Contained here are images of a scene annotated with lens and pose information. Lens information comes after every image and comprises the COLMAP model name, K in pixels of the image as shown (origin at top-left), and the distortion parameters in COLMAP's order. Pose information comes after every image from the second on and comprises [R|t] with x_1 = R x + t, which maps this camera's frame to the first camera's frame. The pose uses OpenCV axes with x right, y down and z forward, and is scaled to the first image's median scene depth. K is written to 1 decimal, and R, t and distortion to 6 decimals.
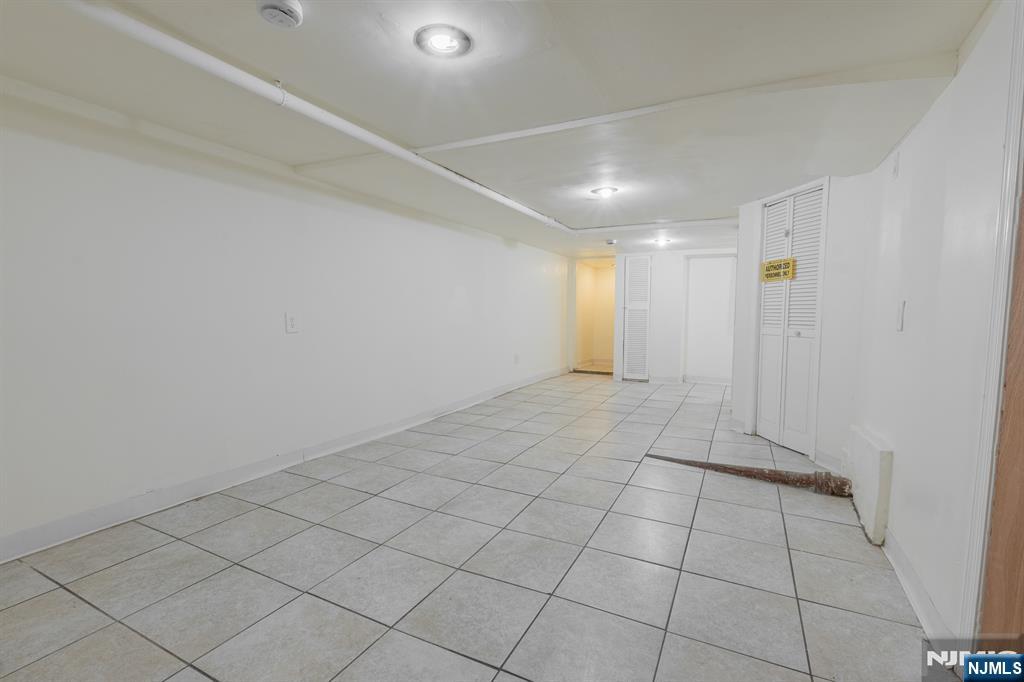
lens RADIAL K [[465.3, 0, 514.2], [0, 465.3, 347.3], [0, 0, 1]] dist [-0.007506, 0.000084]
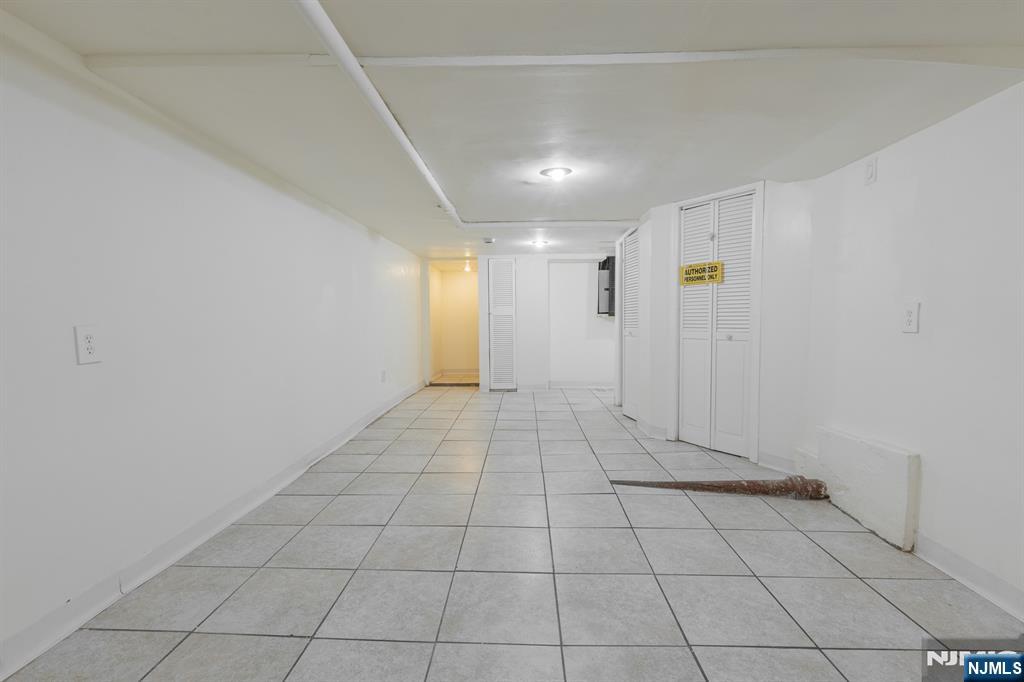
lens RADIAL K [[465.3, 0, 514.2], [0, 465.3, 347.3], [0, 0, 1]] dist [-0.007506, 0.000084]
pose [[0.908855, -0.038283, 0.415352, -0.224207], [0.043941, 0.999026, -0.004070, -0.022995], [-0.414792, 0.021950, 0.909651, 0.274103]]
